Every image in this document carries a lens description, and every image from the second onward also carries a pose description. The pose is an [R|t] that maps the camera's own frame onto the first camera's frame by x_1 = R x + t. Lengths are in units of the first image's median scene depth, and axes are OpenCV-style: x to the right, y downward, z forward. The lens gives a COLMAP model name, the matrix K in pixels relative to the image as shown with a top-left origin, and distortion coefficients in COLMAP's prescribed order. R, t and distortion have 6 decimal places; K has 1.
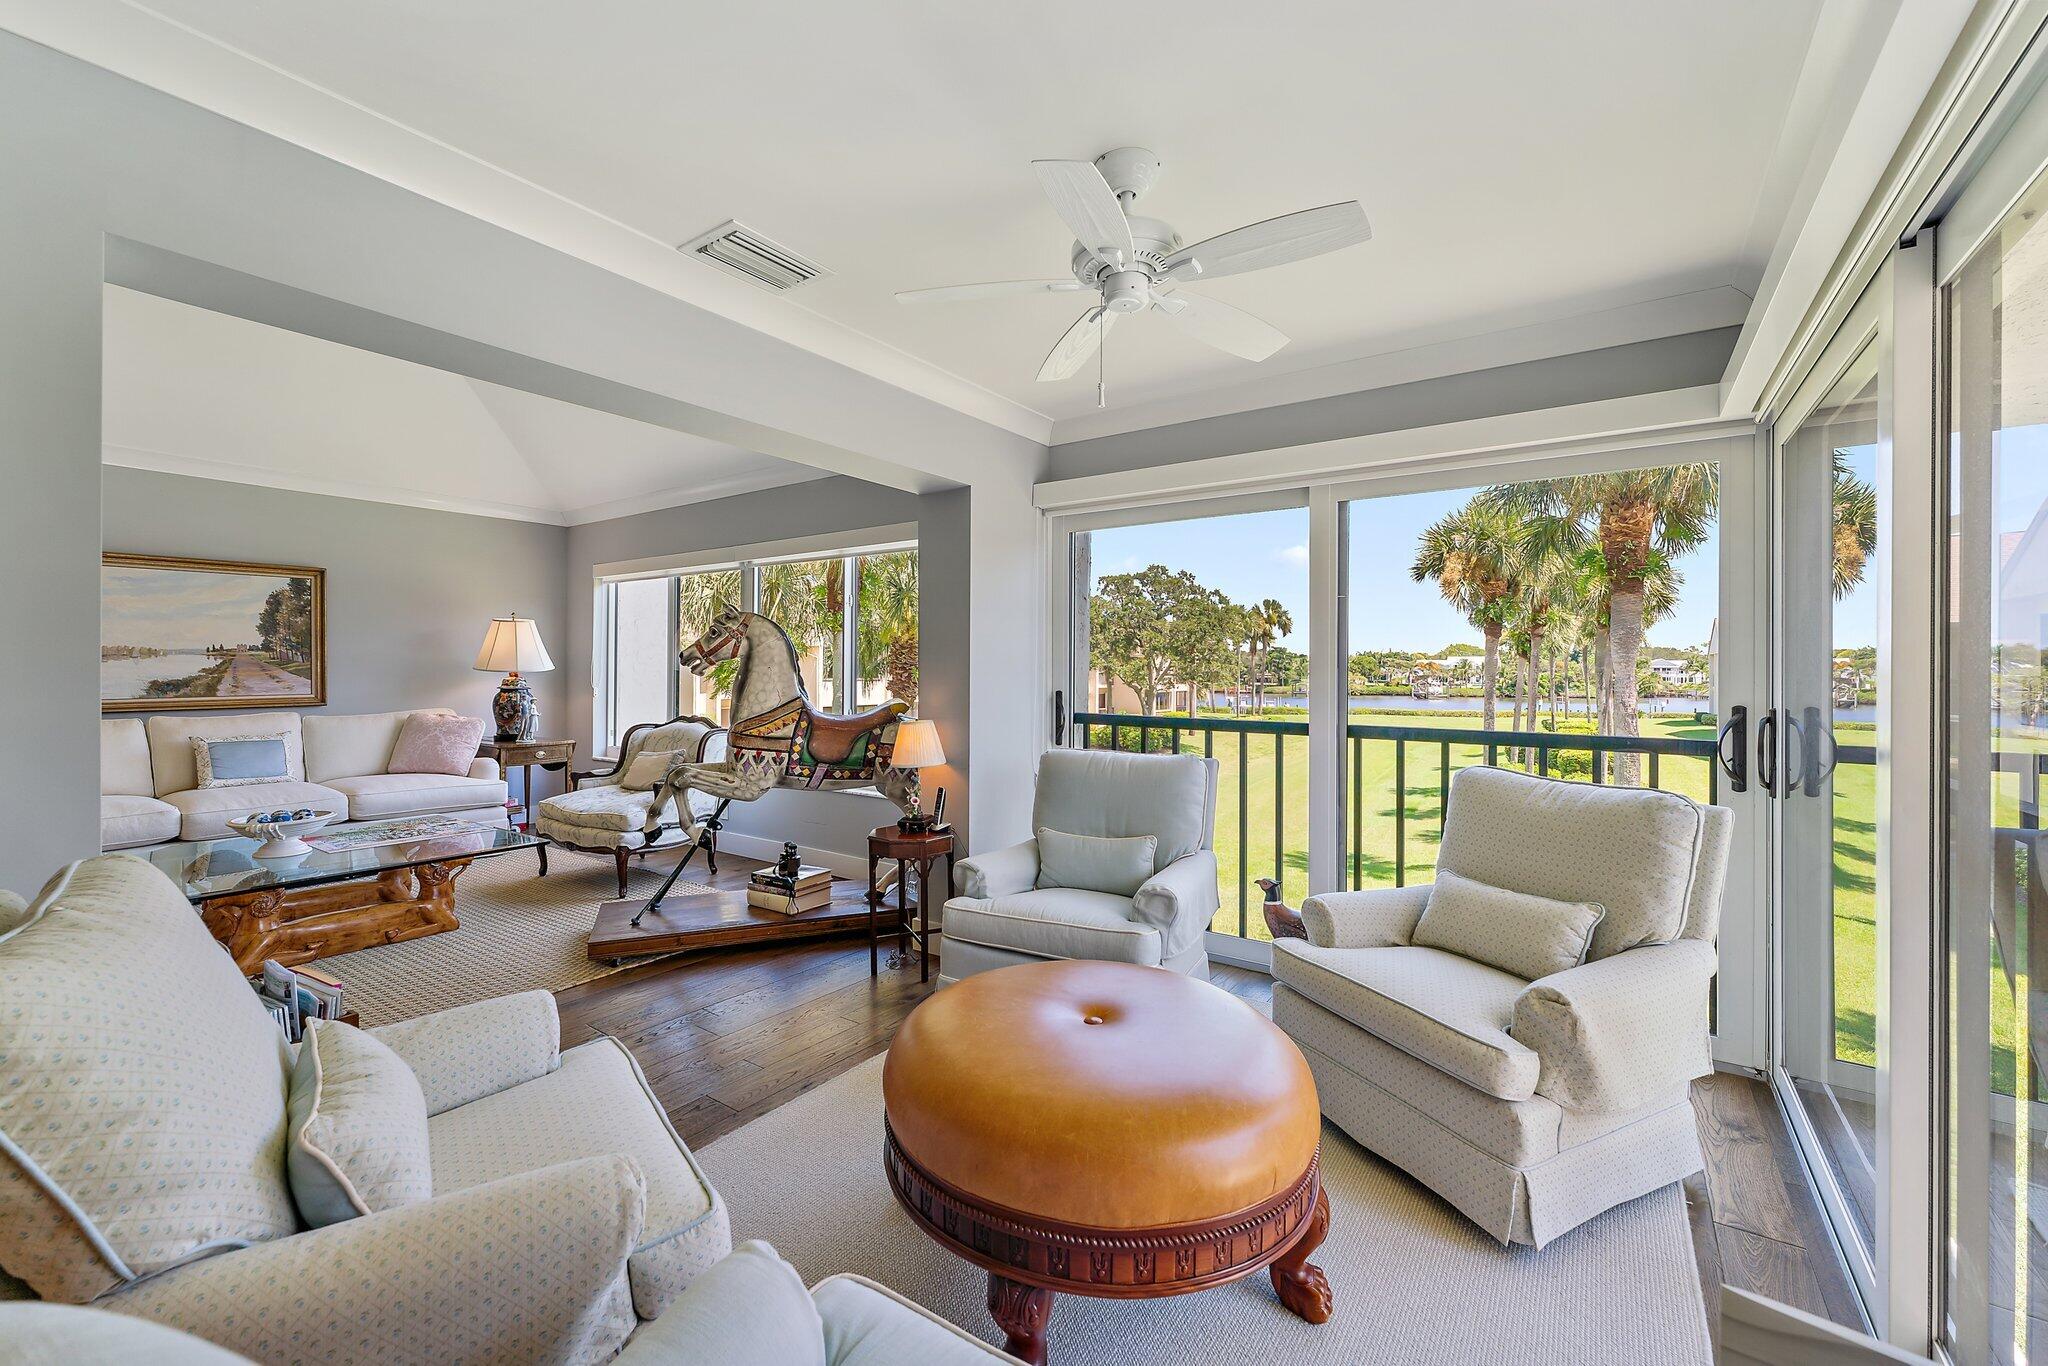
lens RADIAL K [[857.1, 0, 965.0], [0, 857.1, 668.9], [0, 0, 1]] dist [0.003467, -0.000022]
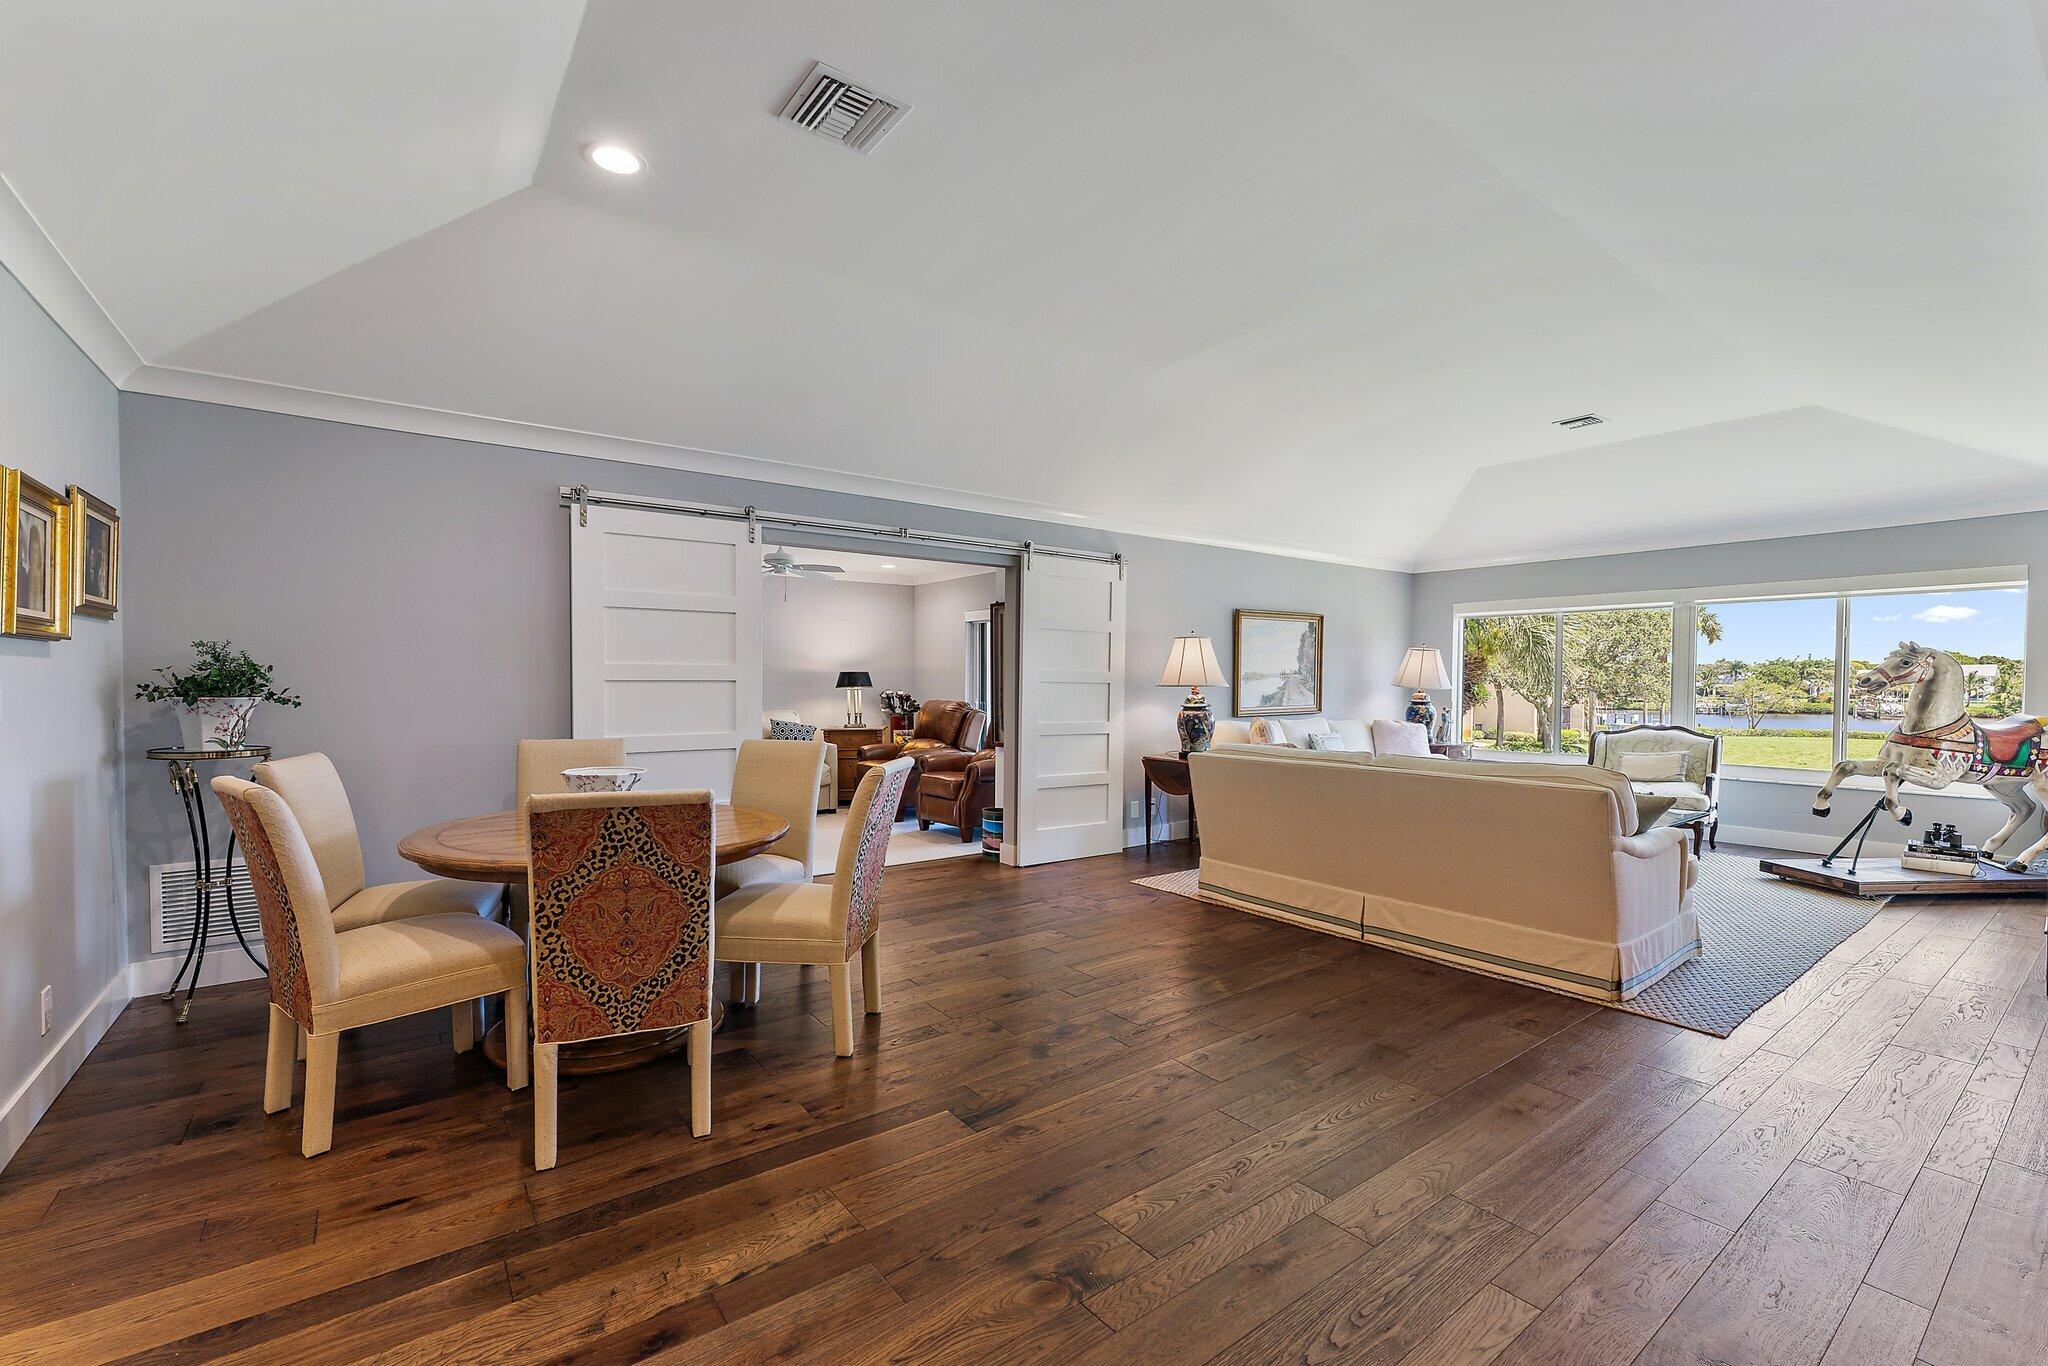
lens RADIAL K [[857.1, 0, 945.1], [0, 857.1, 692.8], [0, 0, 1]] dist [0.003467, -0.000022]
pose [[0.953167, 0.005128, -0.302402, -0.934868], [-0.000679, 0.999890, 0.014813, -0.010532], [0.302445, -0.013914, 0.953065, -0.526448]]
